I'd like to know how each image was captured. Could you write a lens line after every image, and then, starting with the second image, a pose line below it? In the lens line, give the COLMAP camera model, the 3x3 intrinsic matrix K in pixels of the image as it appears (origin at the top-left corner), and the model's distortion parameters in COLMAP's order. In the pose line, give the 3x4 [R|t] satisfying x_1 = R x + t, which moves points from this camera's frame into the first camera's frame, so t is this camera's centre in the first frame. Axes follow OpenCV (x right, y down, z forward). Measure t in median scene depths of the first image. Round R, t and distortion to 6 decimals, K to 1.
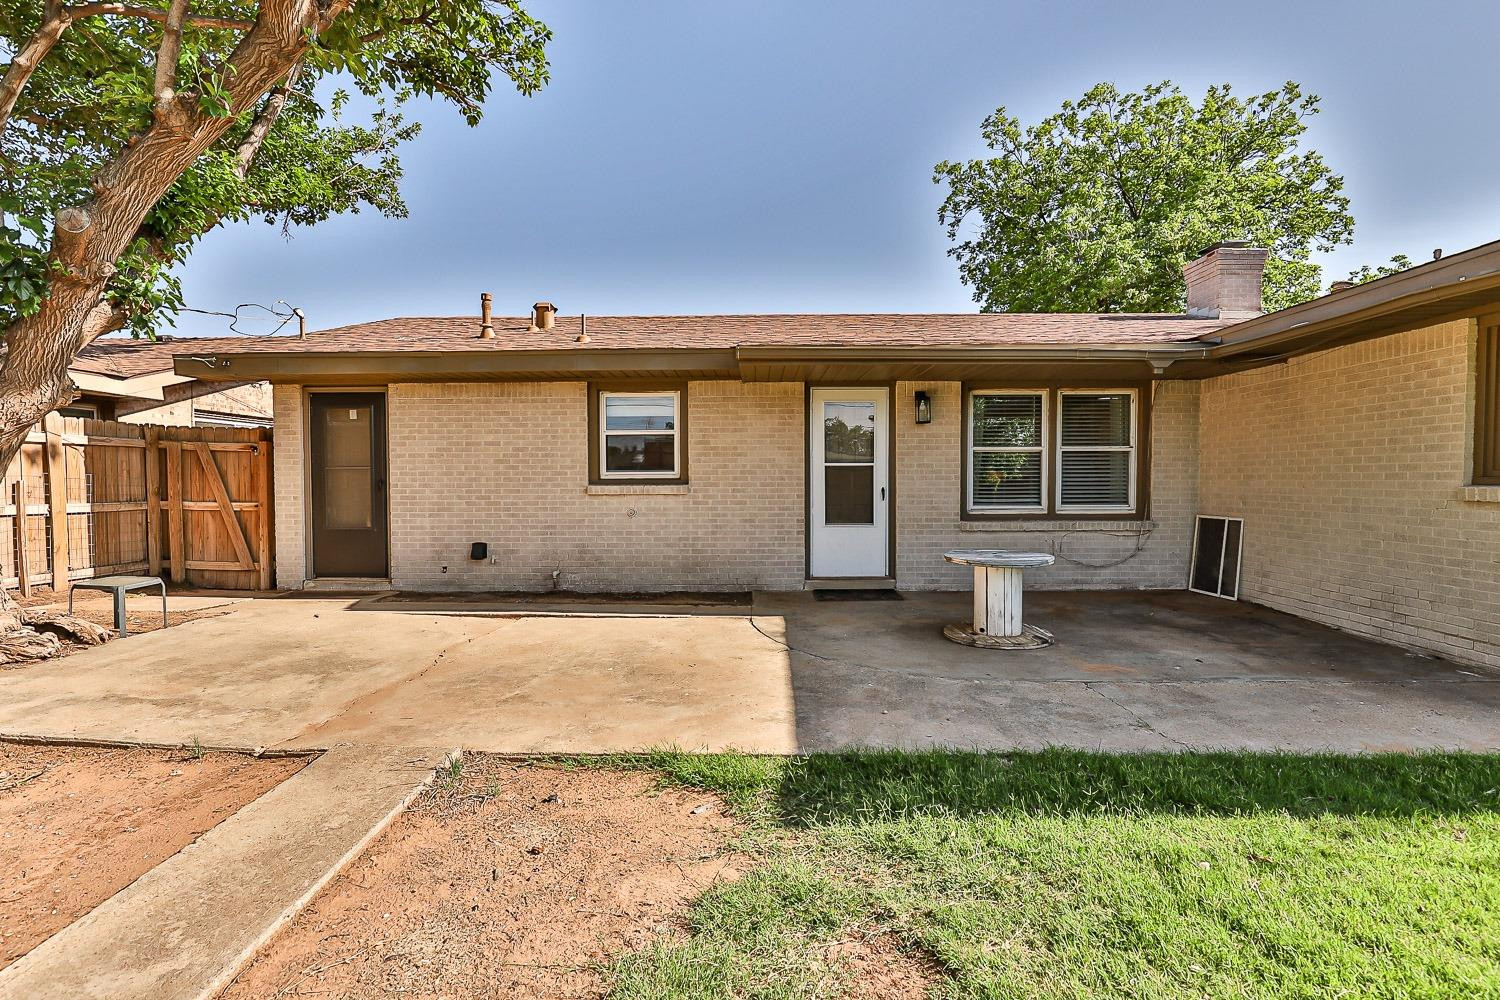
lens RADIAL K [[722.4, 0, 756.1], [0, 722.4, 499.5], [0, 0, 1]] dist [-0.016510, 0.001174]
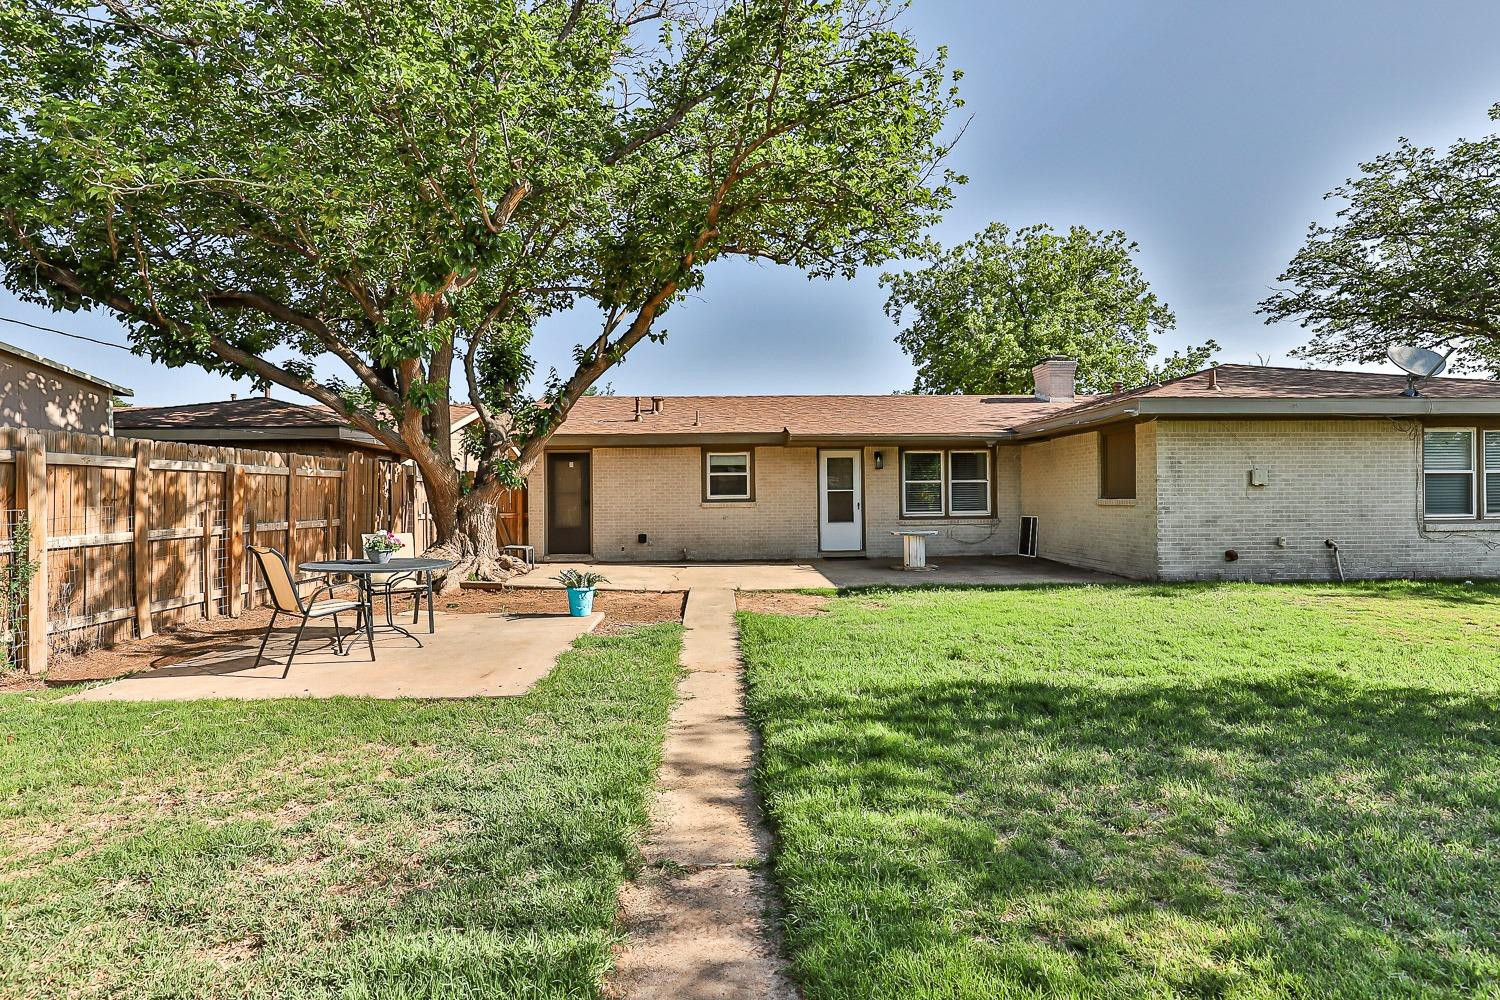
lens RADIAL K [[722.4, 0, 753.3], [0, 722.4, 495.9], [0, 0, 1]] dist [-0.016510, 0.001174]
pose [[0.998013, -0.005904, 0.062724, -0.216116], [0.008549, 0.999082, -0.041972, 0.042381], [-0.062418, 0.042425, 0.997148, -0.863750]]
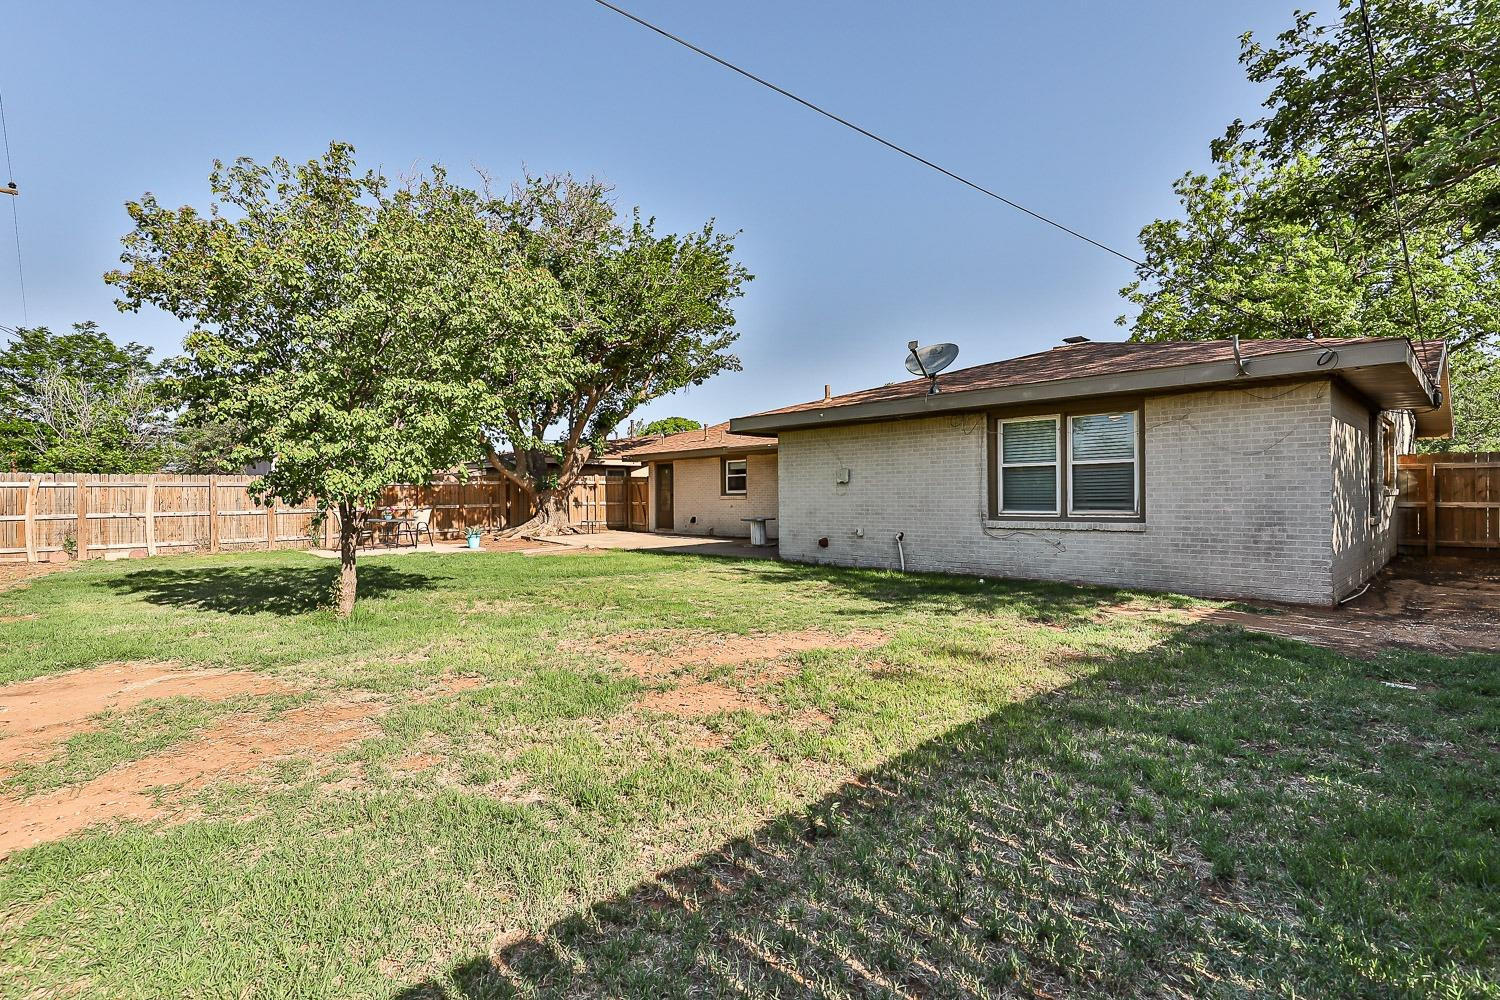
lens RADIAL K [[746.1, 0, 740.8], [0, 746.1, 505.5], [0, 0, 1]] dist [0.002111, 0.000062]
pose [[0.698752, 0.003499, -0.715355, 1.787876], [-0.015434, 0.999829, -0.010186, 0.043403], [0.715197, 0.018159, 0.698687, -0.870428]]
